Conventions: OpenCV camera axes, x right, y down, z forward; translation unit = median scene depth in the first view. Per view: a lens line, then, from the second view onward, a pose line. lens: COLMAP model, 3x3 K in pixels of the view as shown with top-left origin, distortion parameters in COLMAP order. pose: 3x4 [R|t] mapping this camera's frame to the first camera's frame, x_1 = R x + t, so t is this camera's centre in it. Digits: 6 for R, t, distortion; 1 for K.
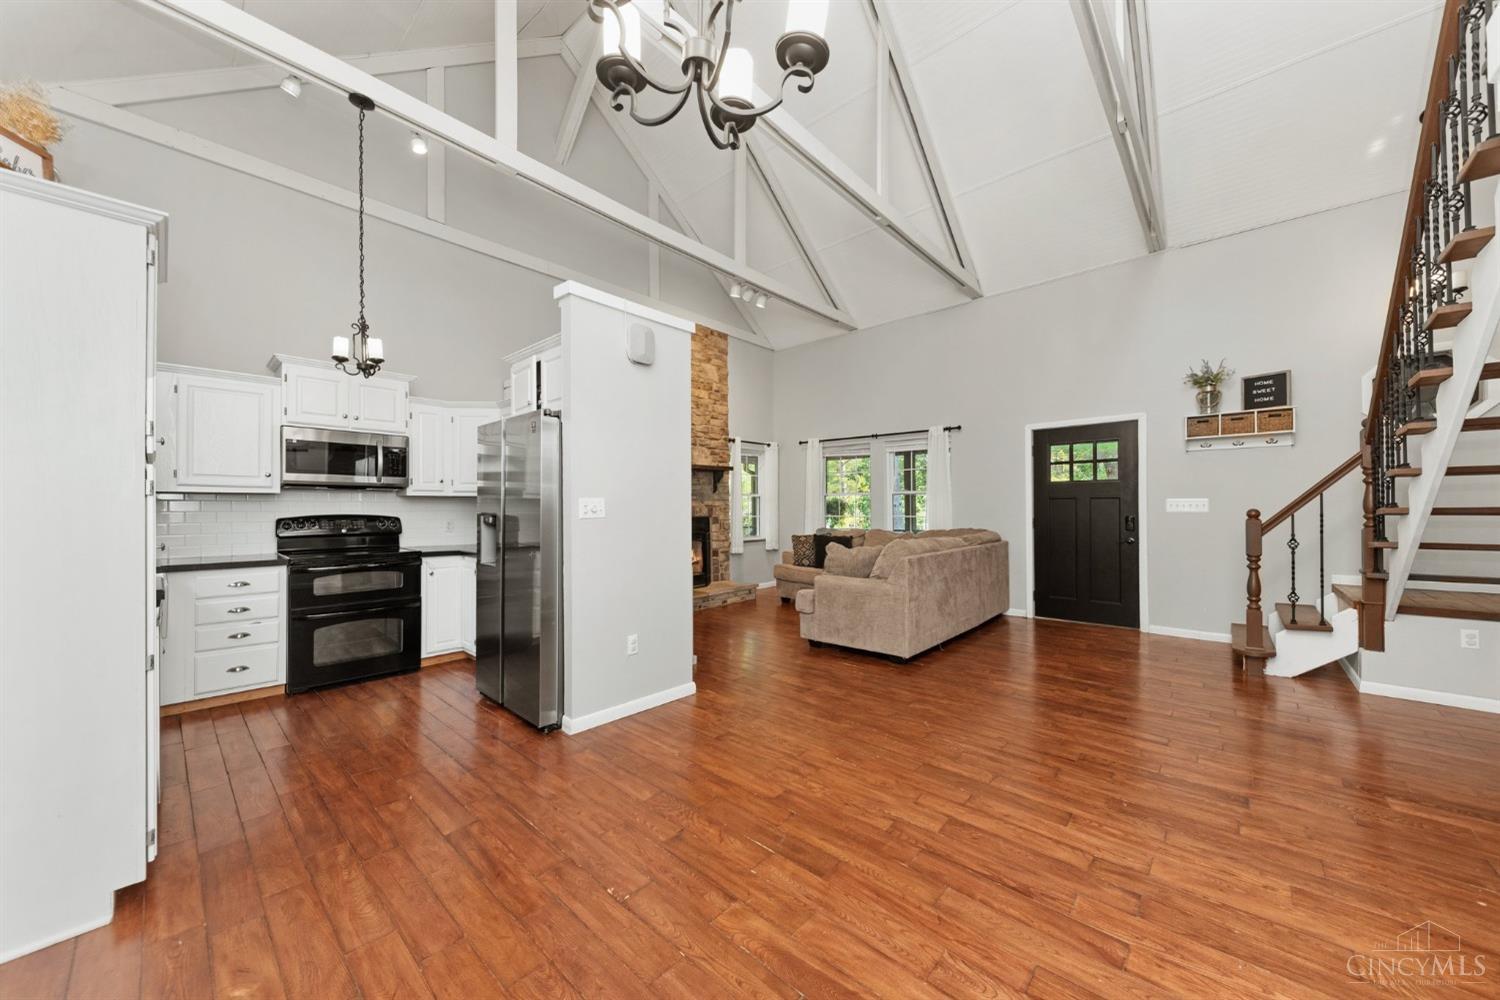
lens RADIAL K [[530.6, 0, 747.4], [0, 530.6, 507.0], [0, 0, 1]] dist [0.008637, -0.000080]
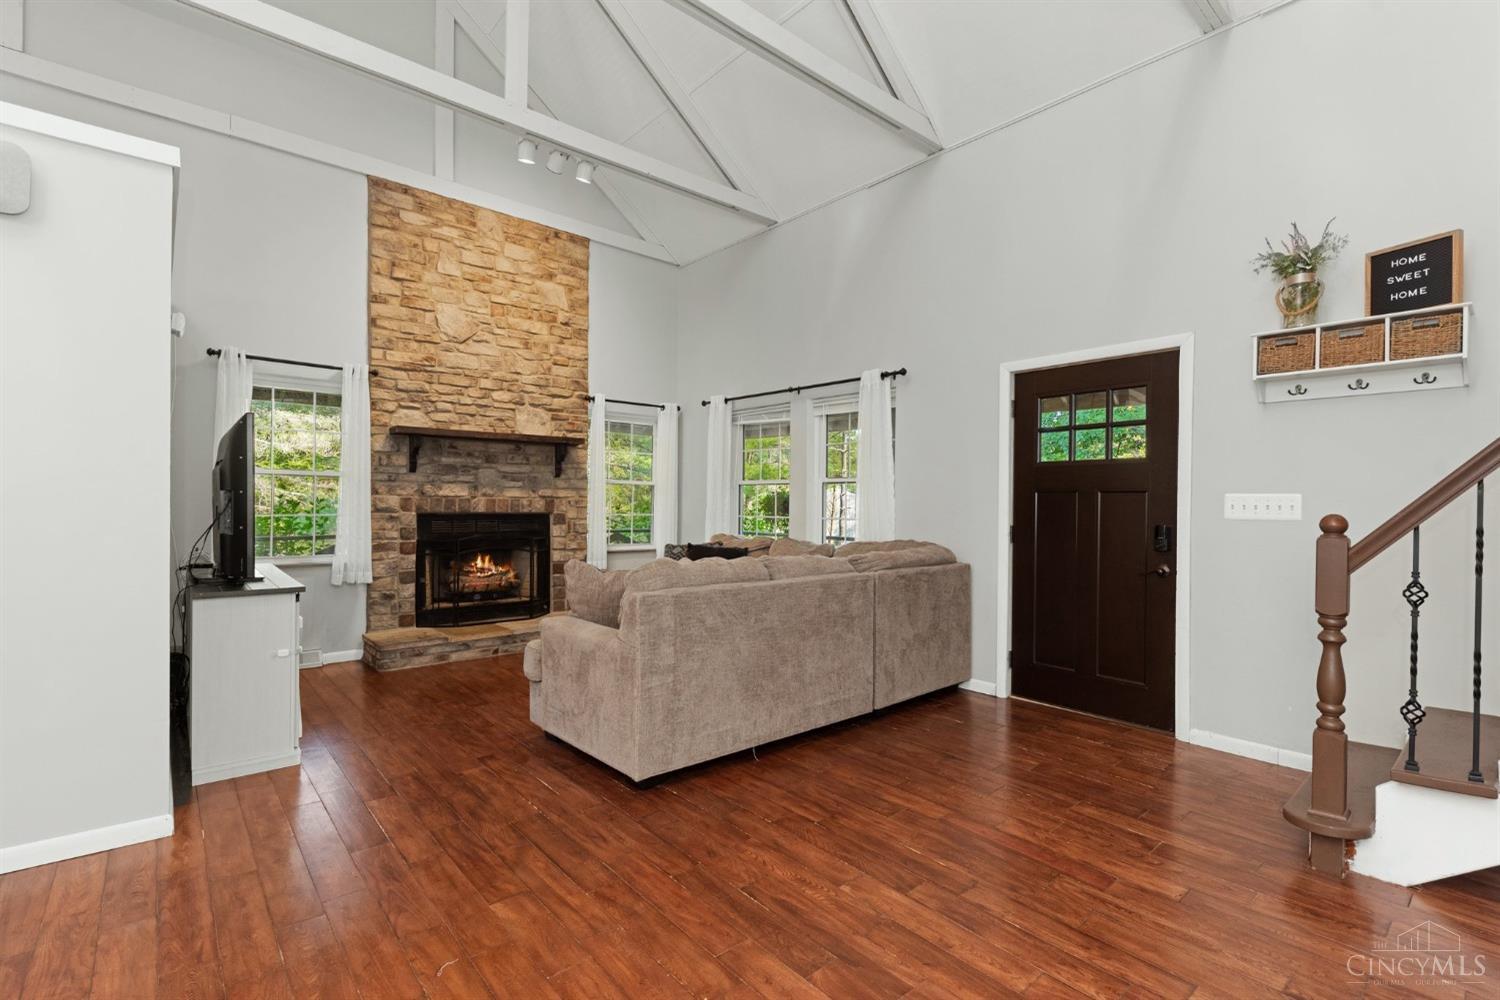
lens RADIAL K [[678.4, 0, 747.4], [0, 678.4, 505.7], [0, 0, 1]] dist [0.013724, -0.007412]
pose [[0.992409, 0.017417, -0.121745, 0.389869], [-0.017099, 0.999847, 0.003652, 0.001871], [0.121790, -0.001543, 0.992555, 0.265864]]
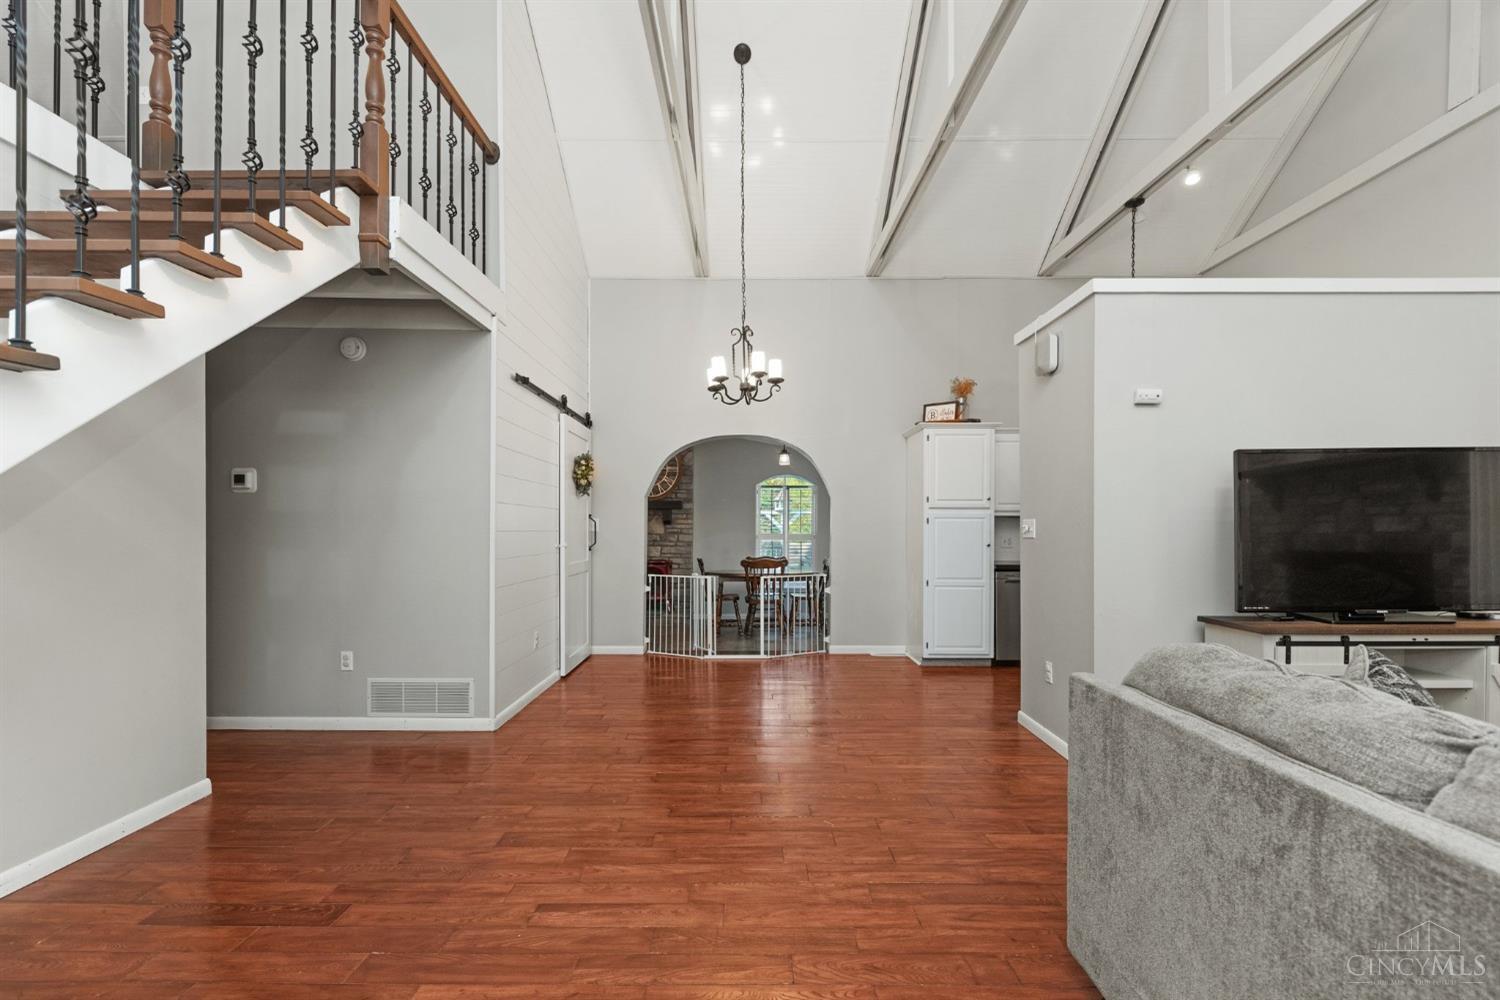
lens RADIAL K [[638.8, 0, 746.5], [0, 638.8, 527.6], [0, 0, 1]] dist [0.000610, 0.000075]
pose [[-0.745798, 0.004893, -0.666154, 0.597514], [0.004179, 0.999988, 0.002666, -0.003598], [0.666159, -0.000795, -0.745809, 0.936410]]
